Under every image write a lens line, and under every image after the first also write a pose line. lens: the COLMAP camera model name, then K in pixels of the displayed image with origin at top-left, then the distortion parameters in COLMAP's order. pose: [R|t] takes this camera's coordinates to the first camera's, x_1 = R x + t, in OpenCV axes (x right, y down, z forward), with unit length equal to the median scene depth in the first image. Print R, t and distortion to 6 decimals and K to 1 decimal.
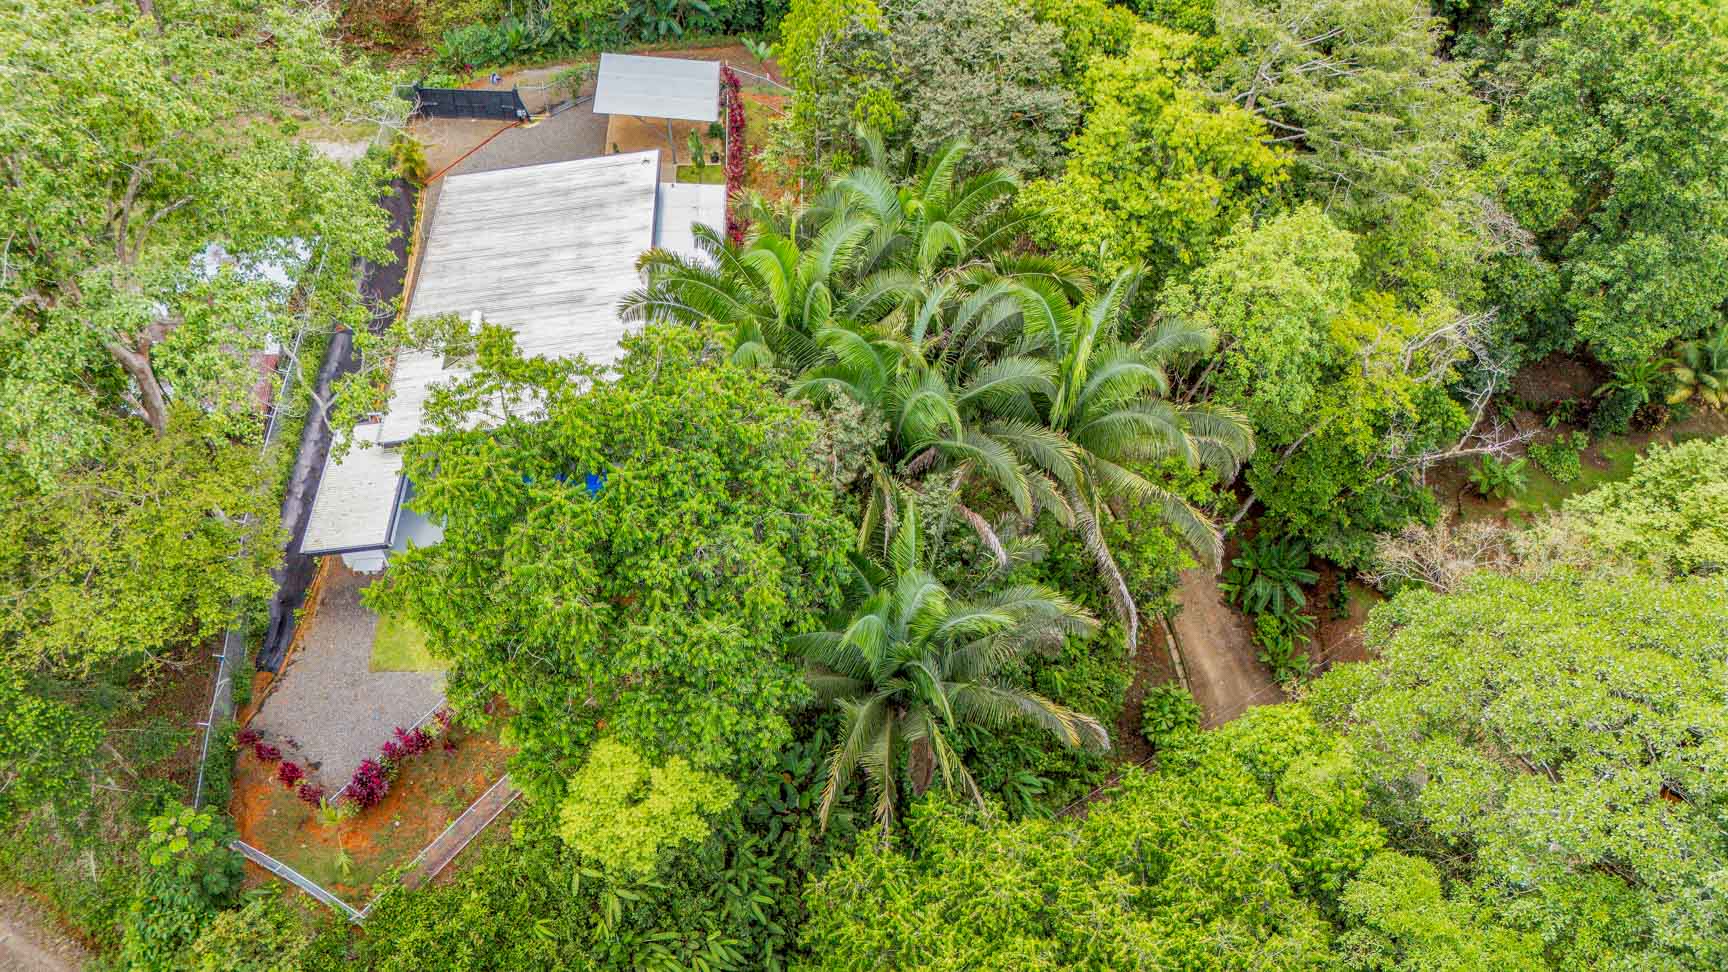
lens RADIAL K [[1253.3, 0, 864.0], [0, 1253.3, 486.0], [0, 0, 1]] dist [0.073952, -0.087147]
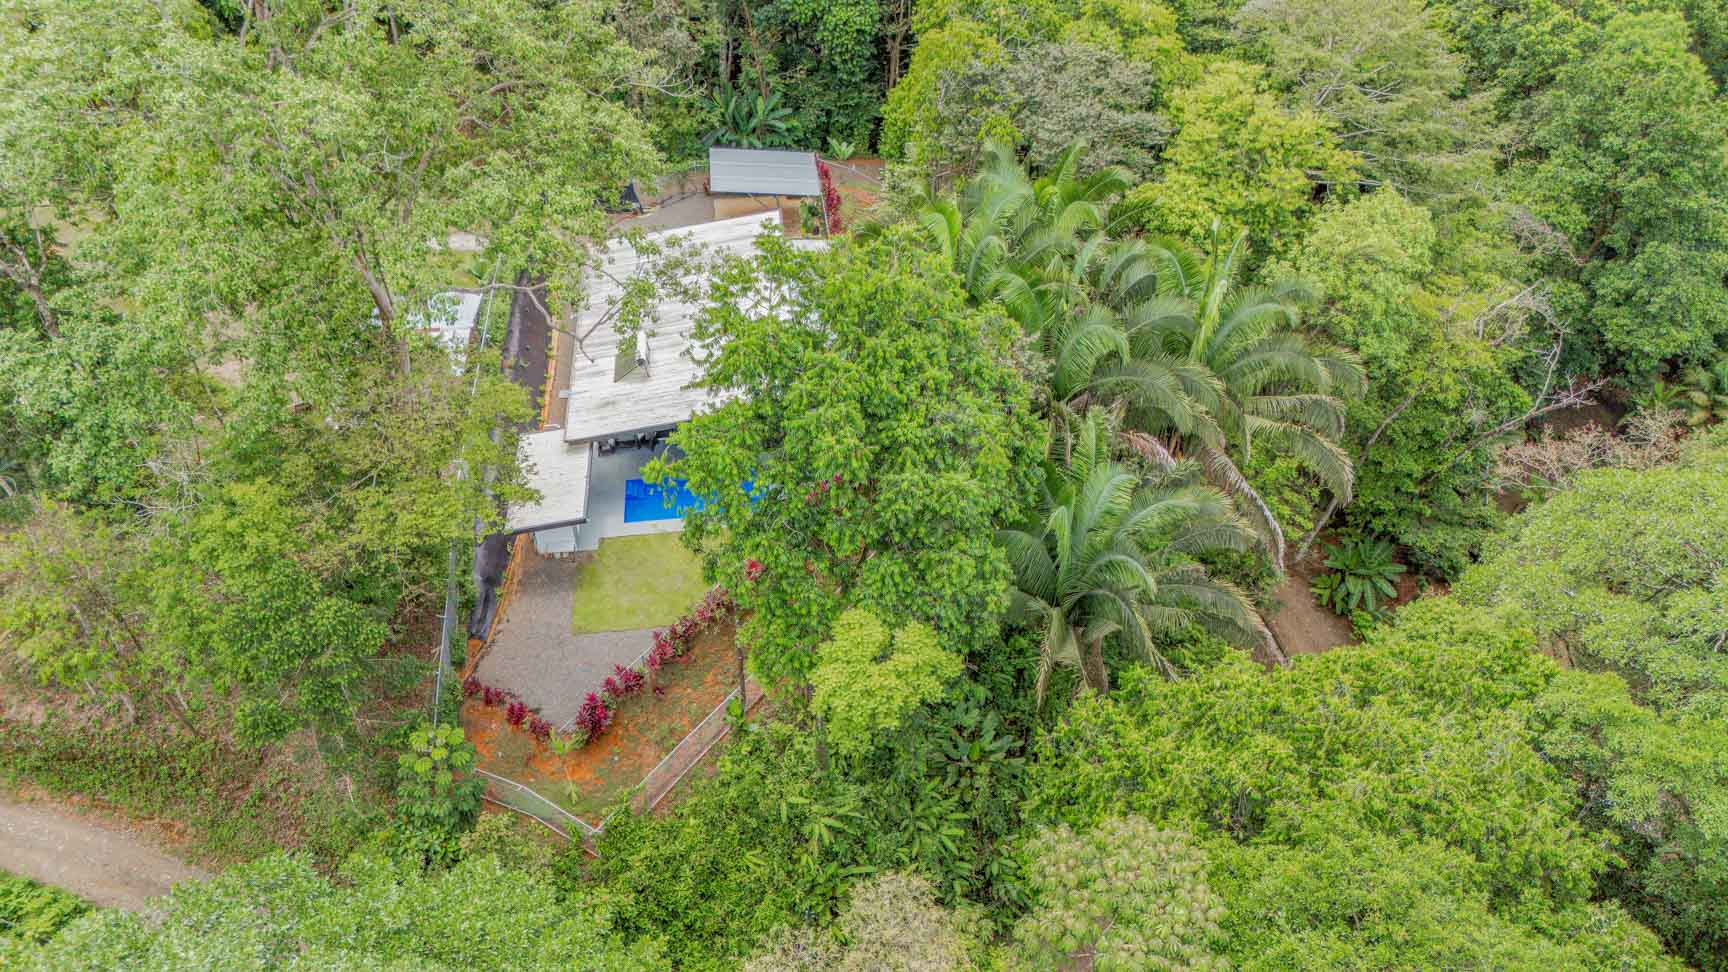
lens RADIAL K [[1253.3, 0, 864.0], [0, 1253.3, 486.0], [0, 0, 1]] dist [0.073952, -0.087147]
pose [[0.998451, -0.049114, 0.026126, -0.163721], [0.052831, 0.984244, -0.168740, 0.213460], [-0.017427, 0.169859, 0.985314, -0.078024]]
